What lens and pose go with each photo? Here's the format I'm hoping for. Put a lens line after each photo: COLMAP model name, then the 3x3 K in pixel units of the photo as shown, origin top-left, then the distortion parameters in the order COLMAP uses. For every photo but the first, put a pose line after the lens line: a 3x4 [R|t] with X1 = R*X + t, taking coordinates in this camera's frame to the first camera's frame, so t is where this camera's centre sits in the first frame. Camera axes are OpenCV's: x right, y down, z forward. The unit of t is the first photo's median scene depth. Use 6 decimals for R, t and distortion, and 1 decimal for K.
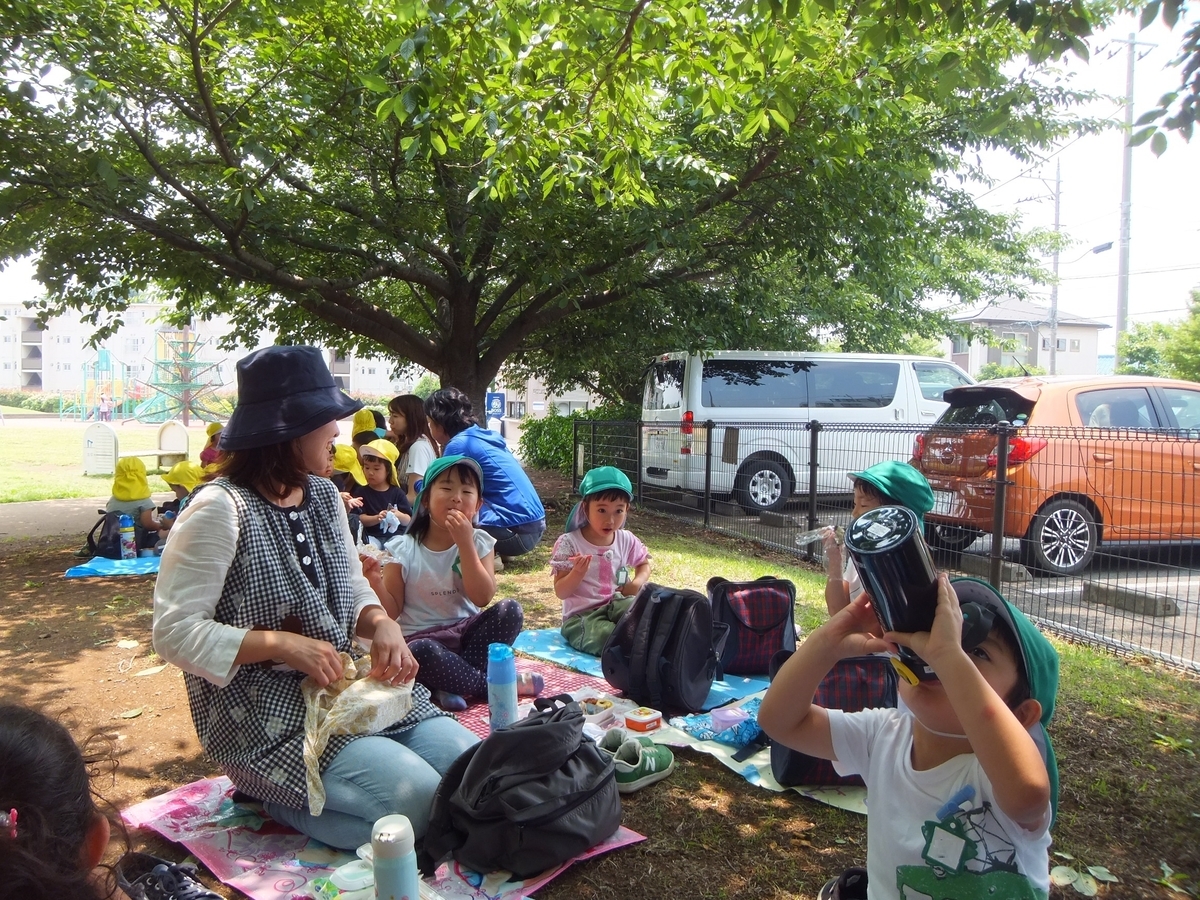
lens RADIAL K [[1088.5, 0, 595.3], [0, 1088.5, 448.8], [0, 0, 1]] dist [0.008795, -0.011596]
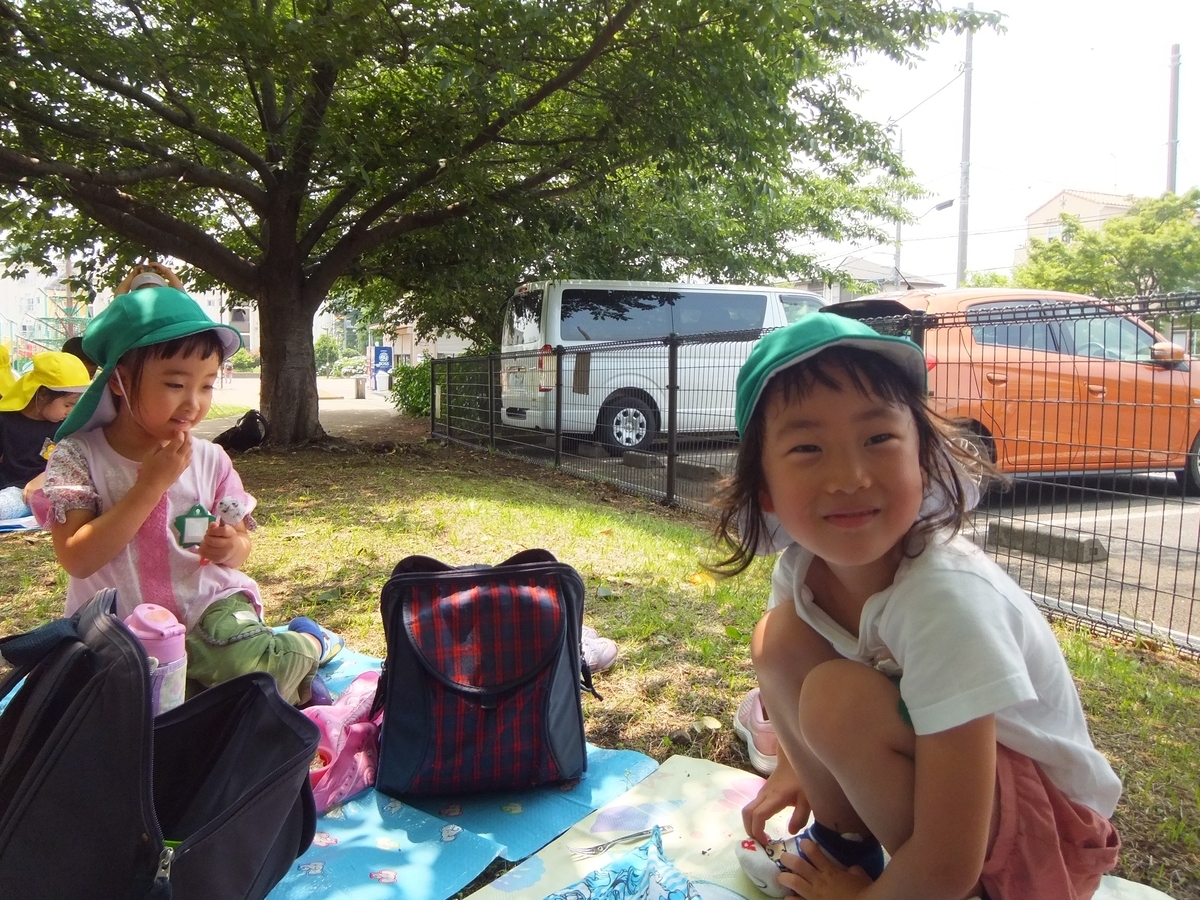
lens RADIAL K [[1031.3, 0, 604.0], [0, 1031.3, 446.5], [0, 0, 1]] dist [-0.110230, 0.026361]
pose [[0.992787, -0.016312, 0.118774, 0.028022], [0.010829, 0.998852, 0.046666, 0.010948], [-0.119399, -0.045043, 0.991824, 0.117415]]
